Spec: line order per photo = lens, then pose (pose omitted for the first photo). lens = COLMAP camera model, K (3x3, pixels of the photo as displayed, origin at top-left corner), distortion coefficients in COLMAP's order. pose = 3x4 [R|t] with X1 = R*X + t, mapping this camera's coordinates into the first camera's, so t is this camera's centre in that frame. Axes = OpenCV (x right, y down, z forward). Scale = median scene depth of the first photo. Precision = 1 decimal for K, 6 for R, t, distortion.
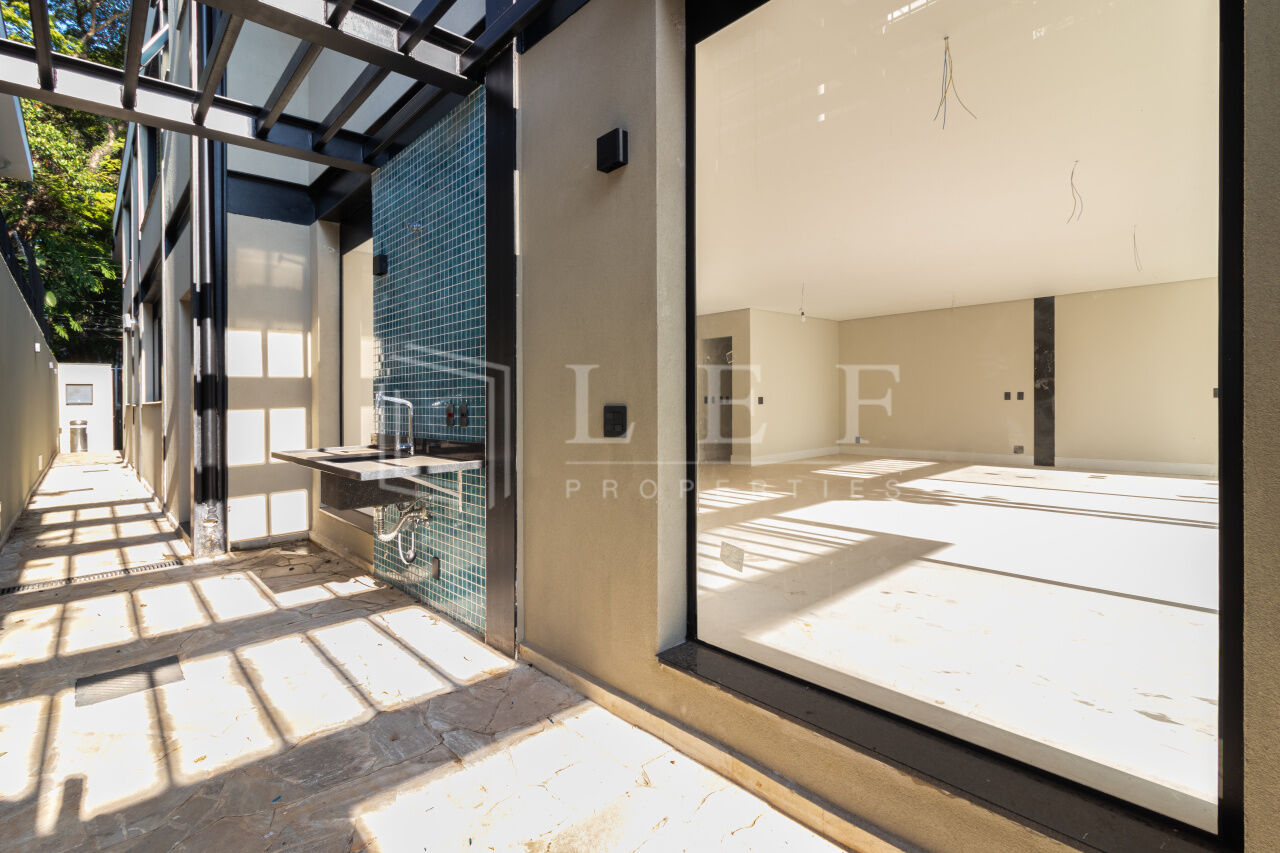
lens RADIAL K [[598.2, 0, 641.1], [0, 598.2, 400.8], [0, 0, 1]] dist [0.000452, -0.000170]
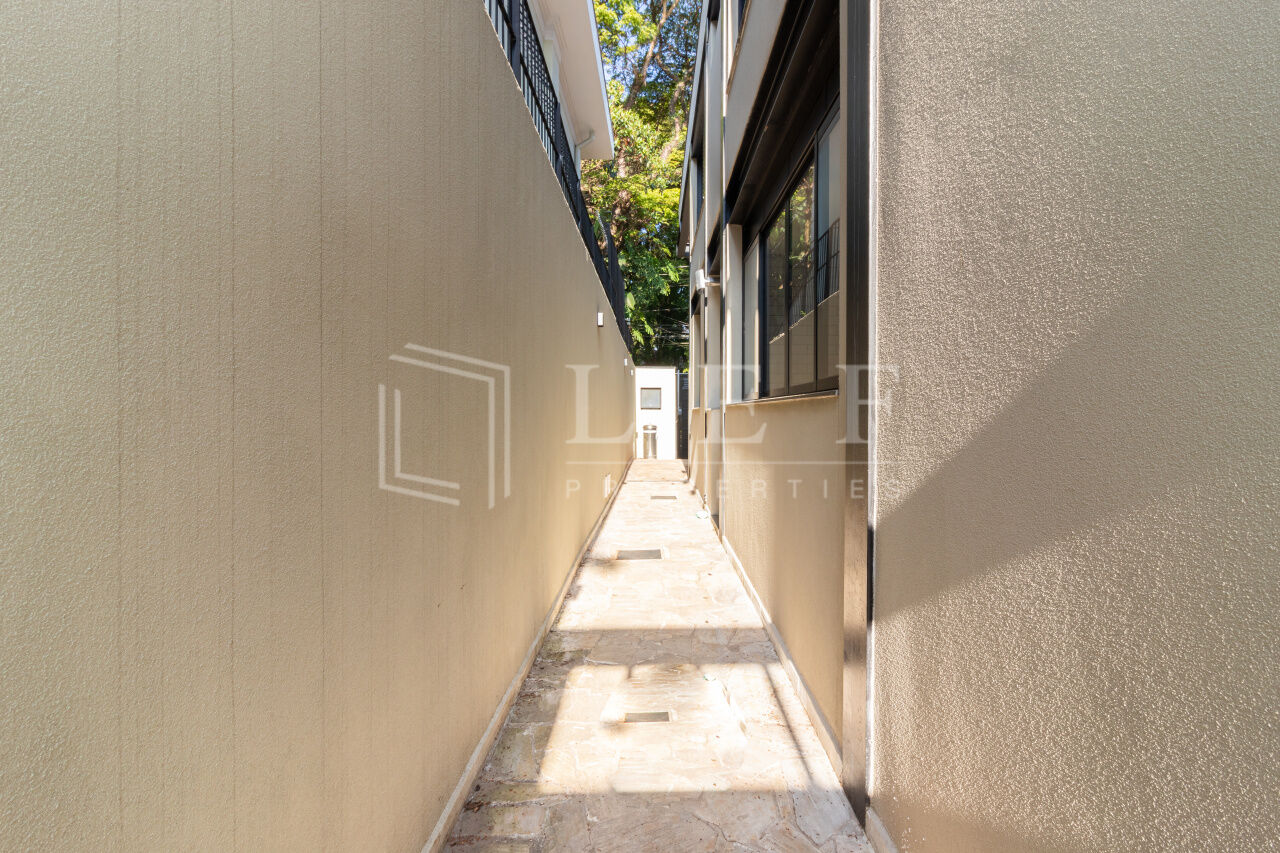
lens RADIAL K [[602.6, 0, 638.0], [0, 602.6, 410.0], [0, 0, 1]] dist [0.001967, 0.000216]
pose [[0.711232, 0.007904, -0.702913, -0.269839], [-0.007396, 0.999966, 0.003761, 0.004756], [0.702919, 0.002524, 0.711265, 0.294185]]
